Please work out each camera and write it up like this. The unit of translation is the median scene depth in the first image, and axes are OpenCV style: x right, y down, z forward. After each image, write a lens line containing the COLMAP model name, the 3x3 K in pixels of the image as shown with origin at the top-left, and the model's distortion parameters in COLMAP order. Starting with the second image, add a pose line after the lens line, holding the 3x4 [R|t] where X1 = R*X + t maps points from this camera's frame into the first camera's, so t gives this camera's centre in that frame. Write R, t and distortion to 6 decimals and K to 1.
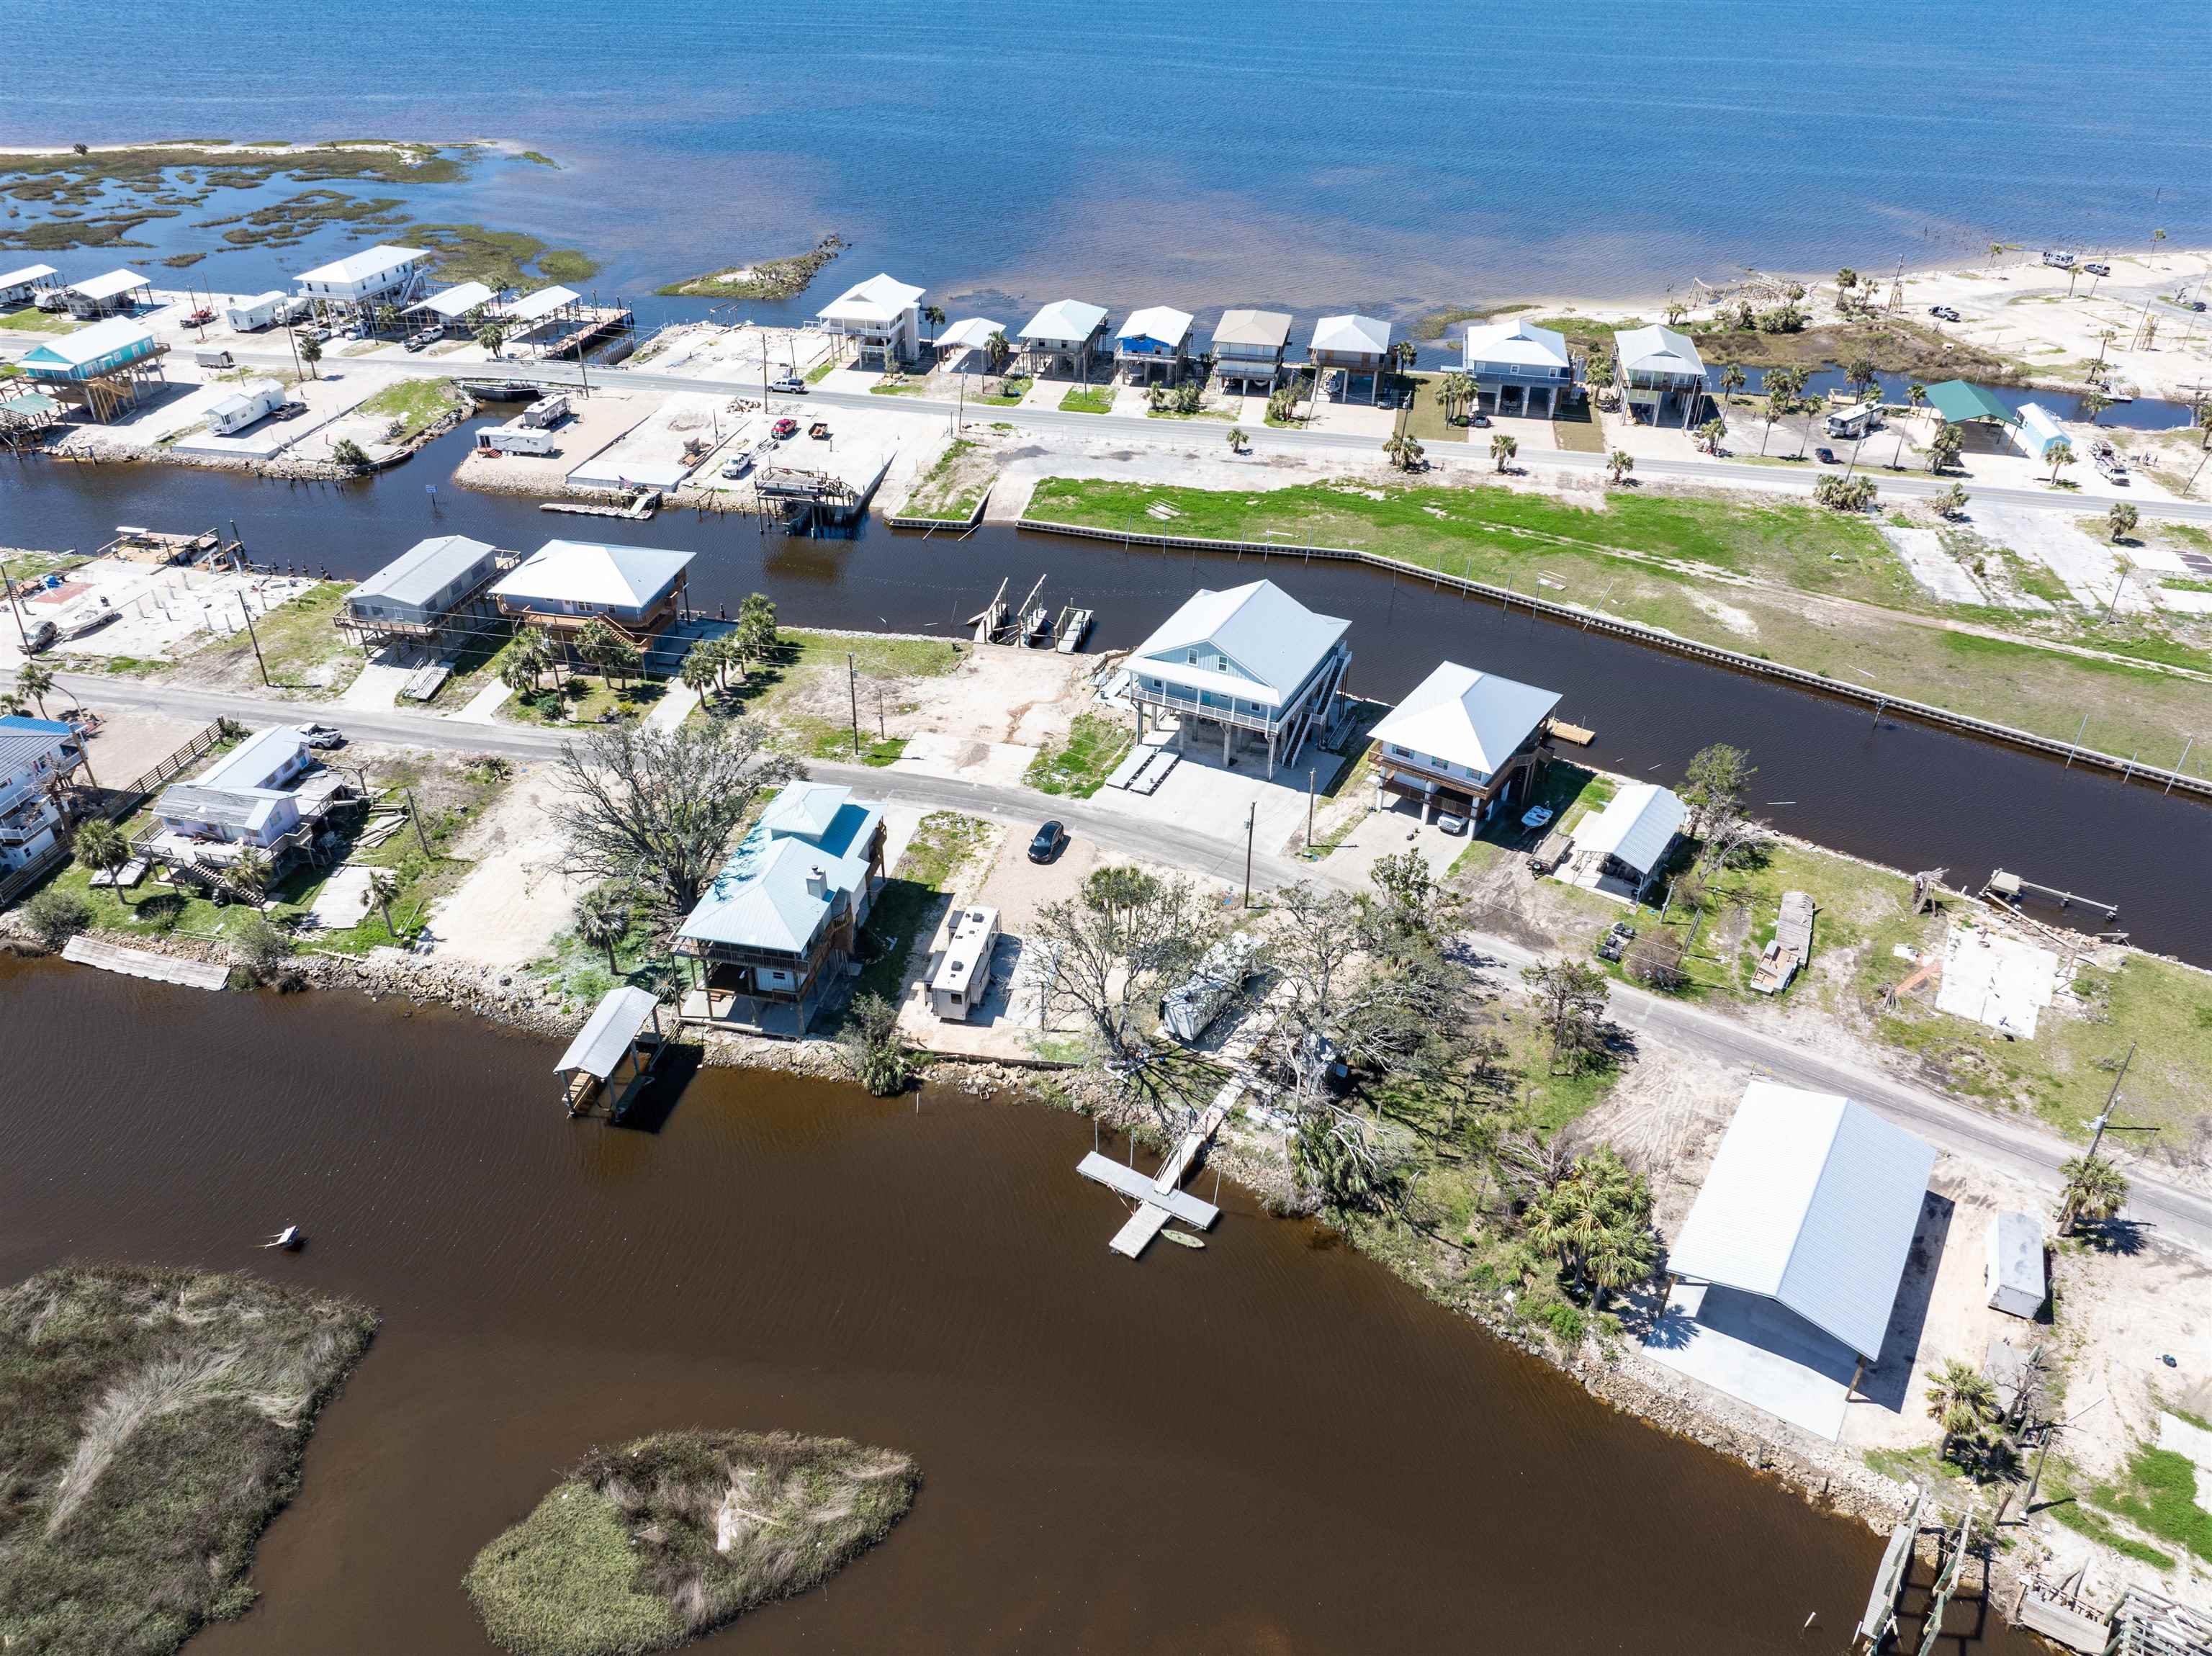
lens RADIAL K [[1546.3, 0, 1106.0], [0, 1546.3, 828.0], [0, 0, 1]] dist [-0.045294, 0.017560]
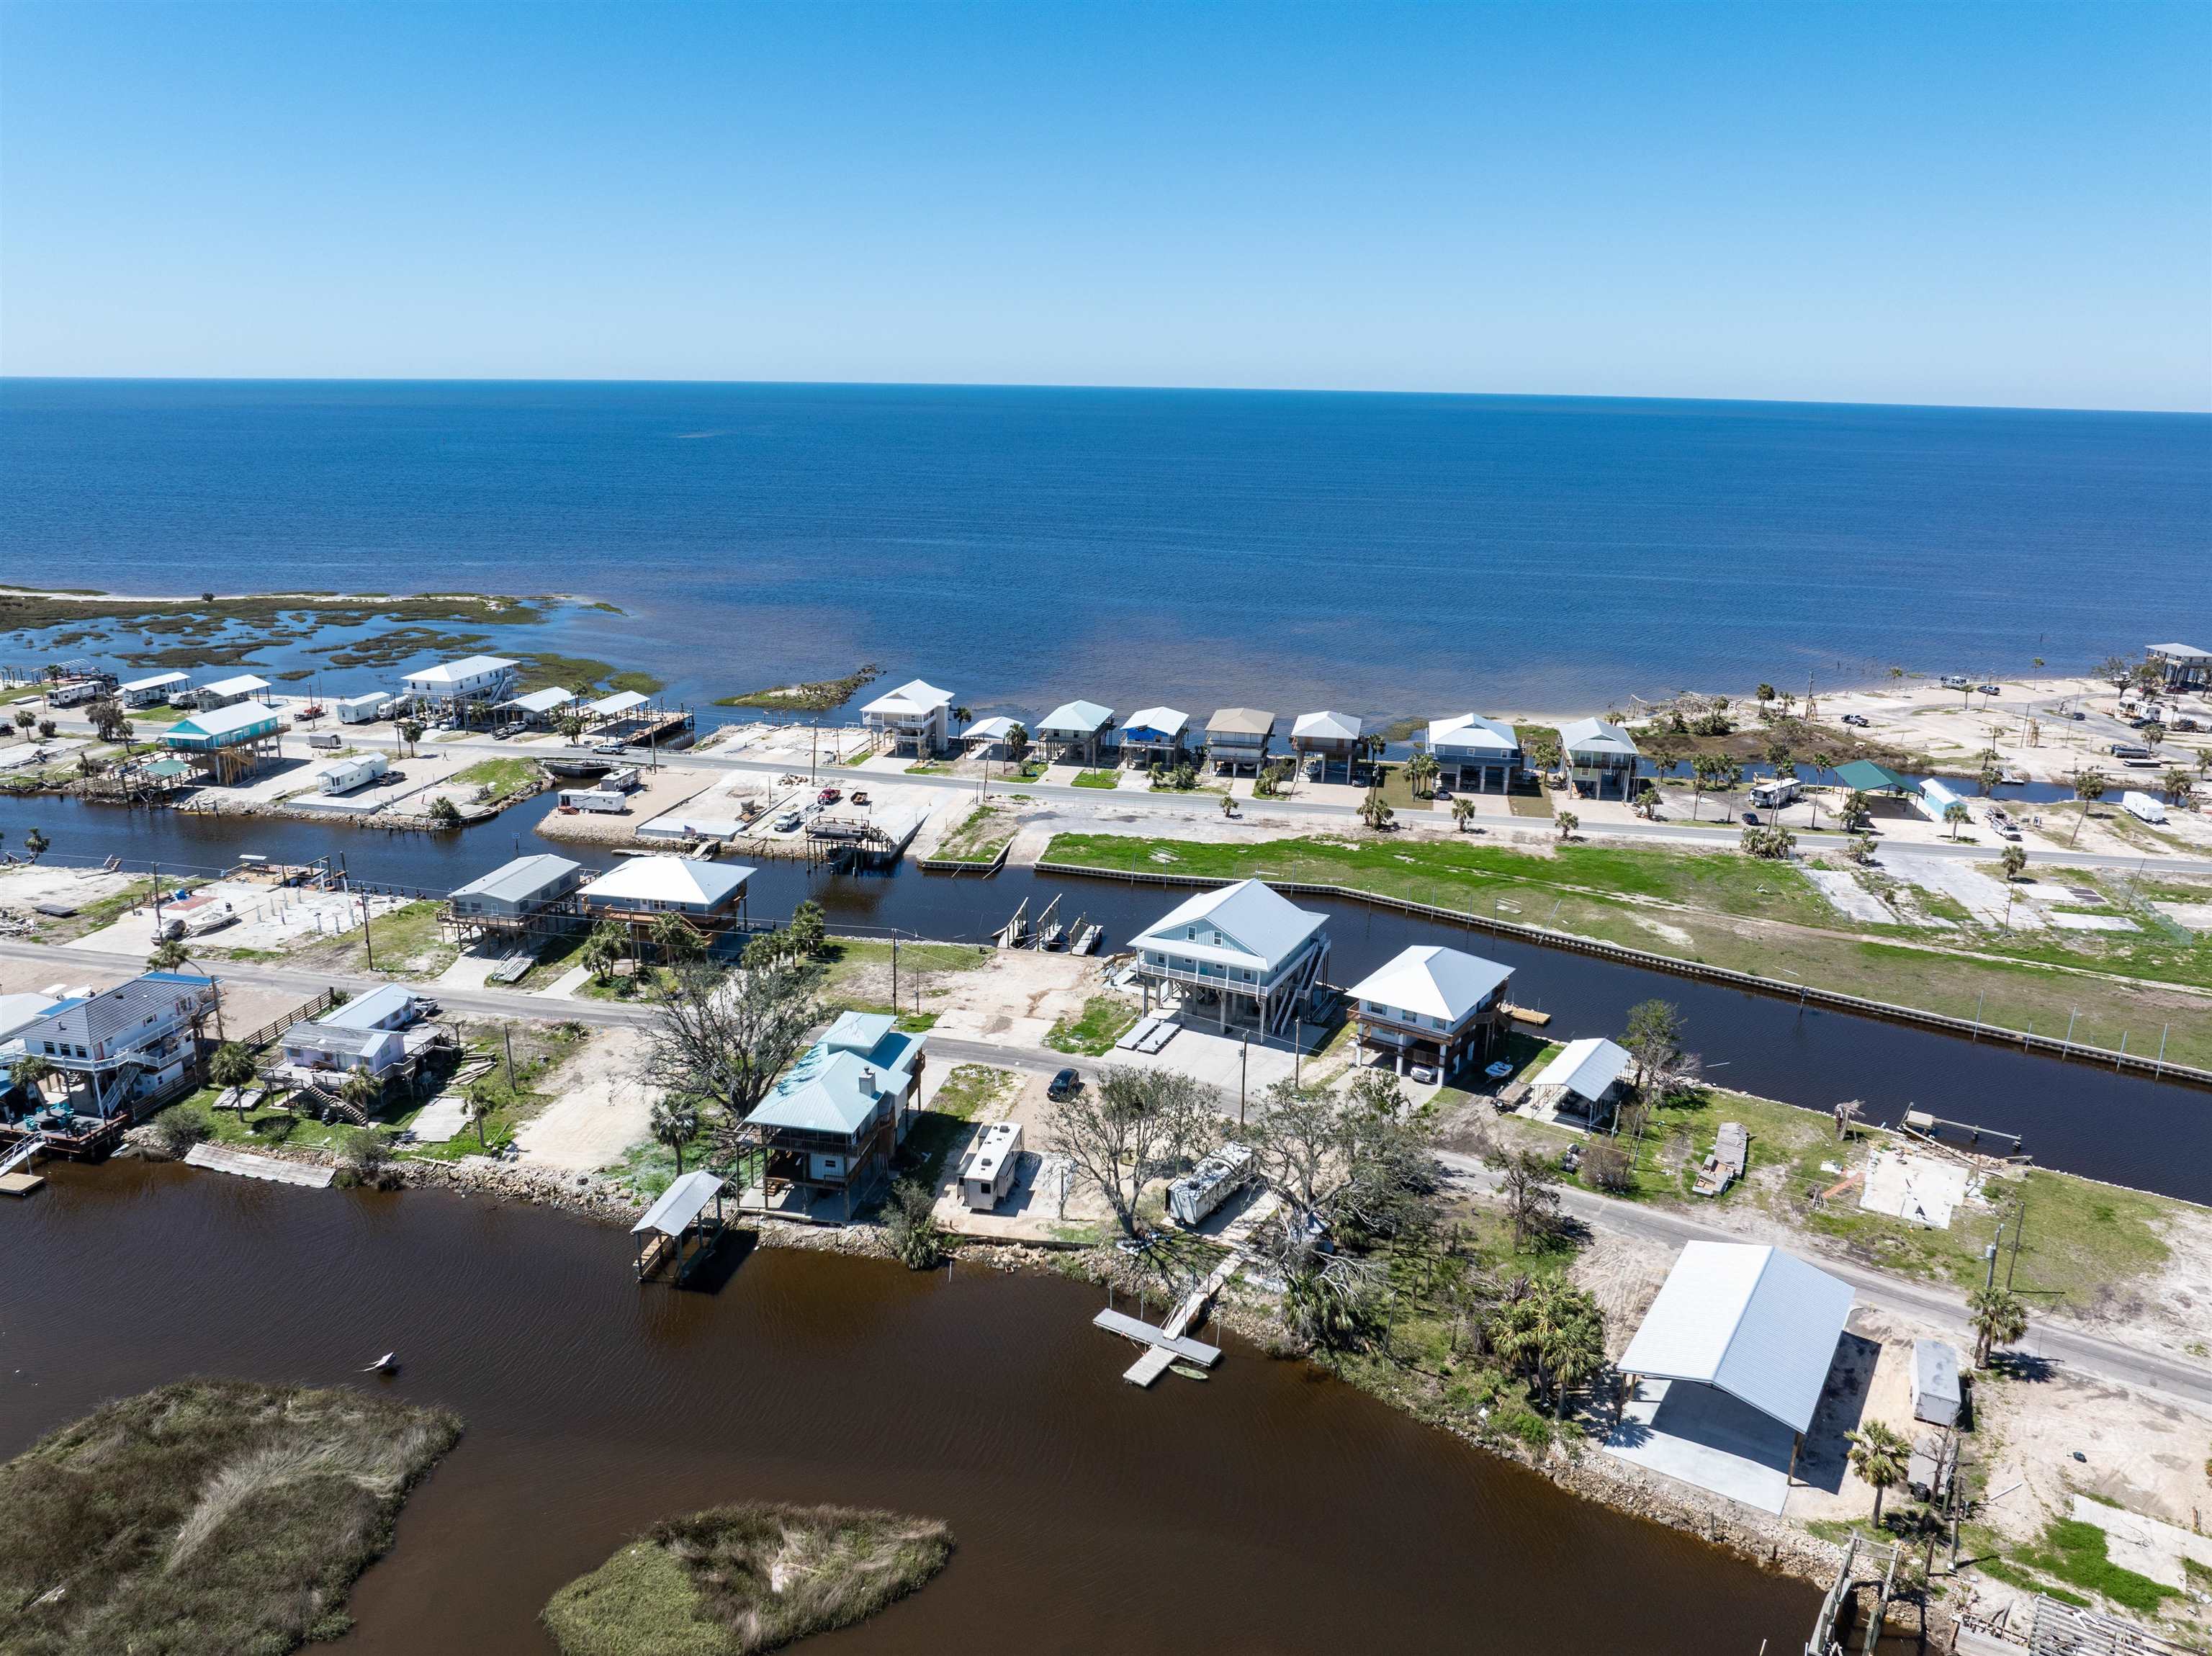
lens RADIAL K [[1542.9, 0, 1106.0], [0, 1542.9, 828.0], [0, 0, 1]] dist [-0.035856, 0.004986]
pose [[0.999992, 0.003975, 0.000187, -0.008489], [-0.003744, 0.955654, -0.294468, 0.156971], [-0.001349, 0.294465, 0.955661, -0.127247]]
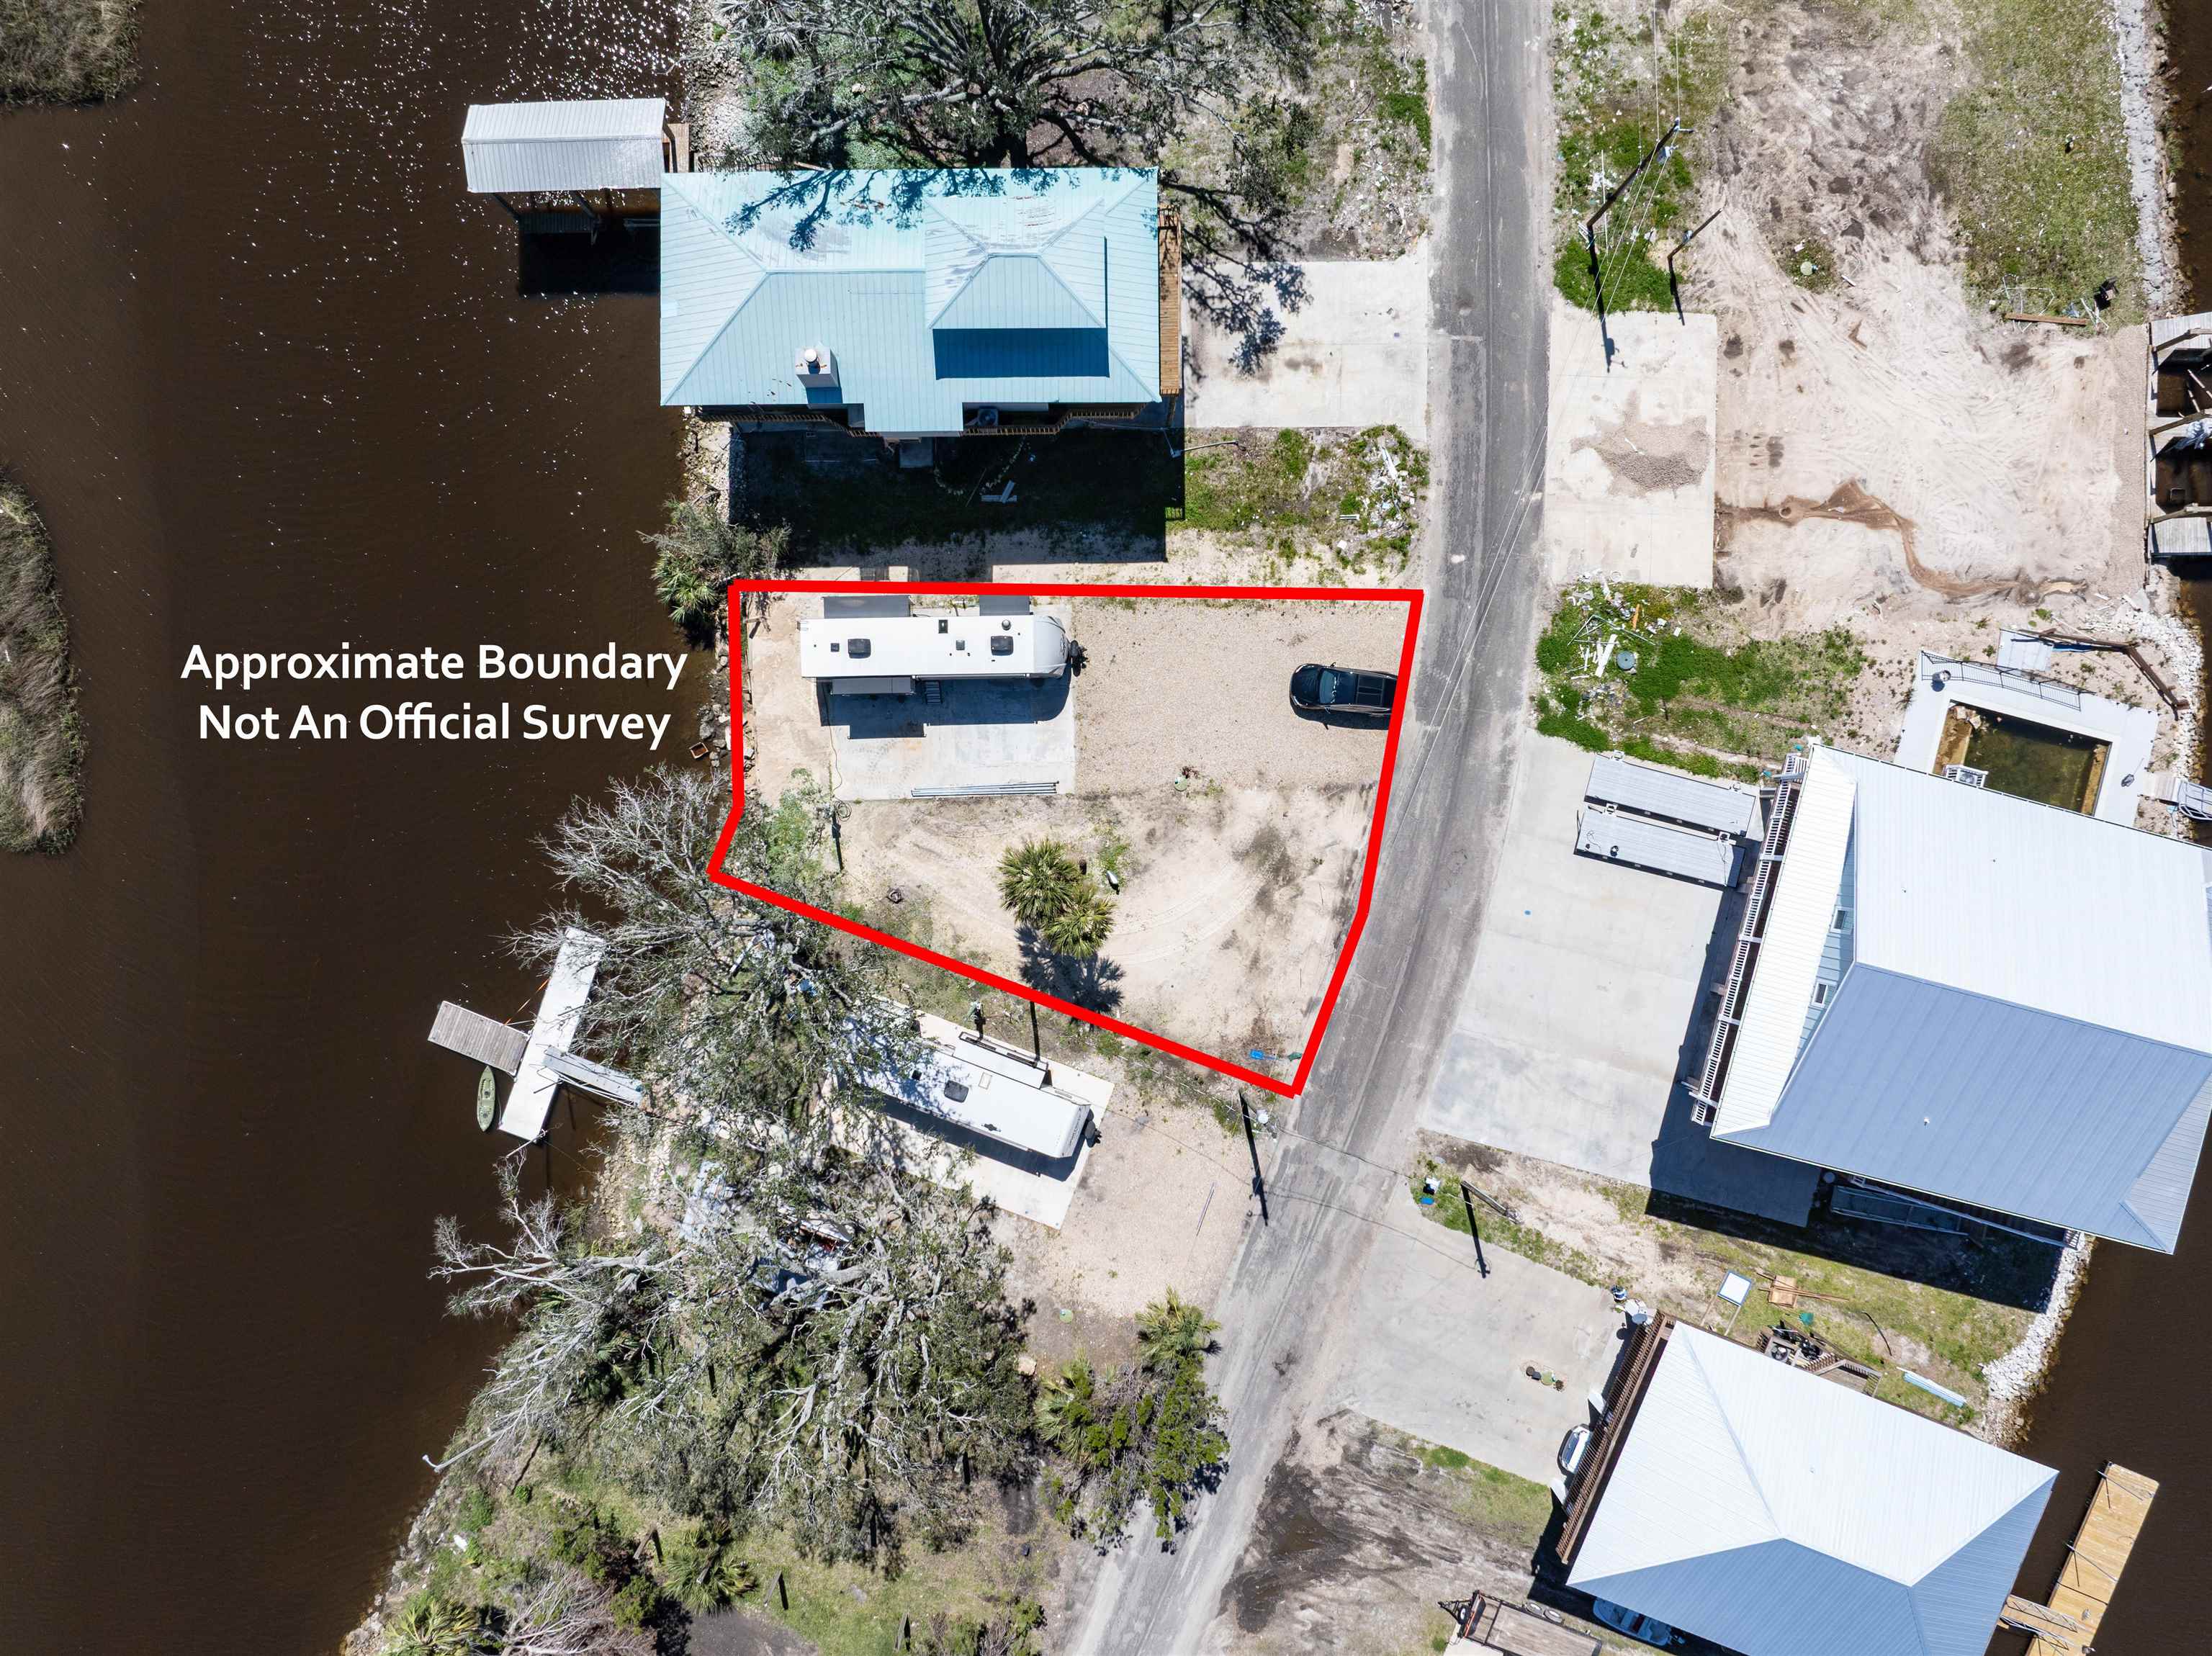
lens RADIAL K [[1542.9, 0, 1106.0], [0, 1542.9, 828.0], [0, 0, 1]] dist [-0.035856, 0.004986]
pose [[0.205016, 0.978549, -0.020249, -0.000034], [-0.517829, 0.126000, 0.846154, -0.367807], [0.830555, -0.162990, 0.532553, 0.636463]]
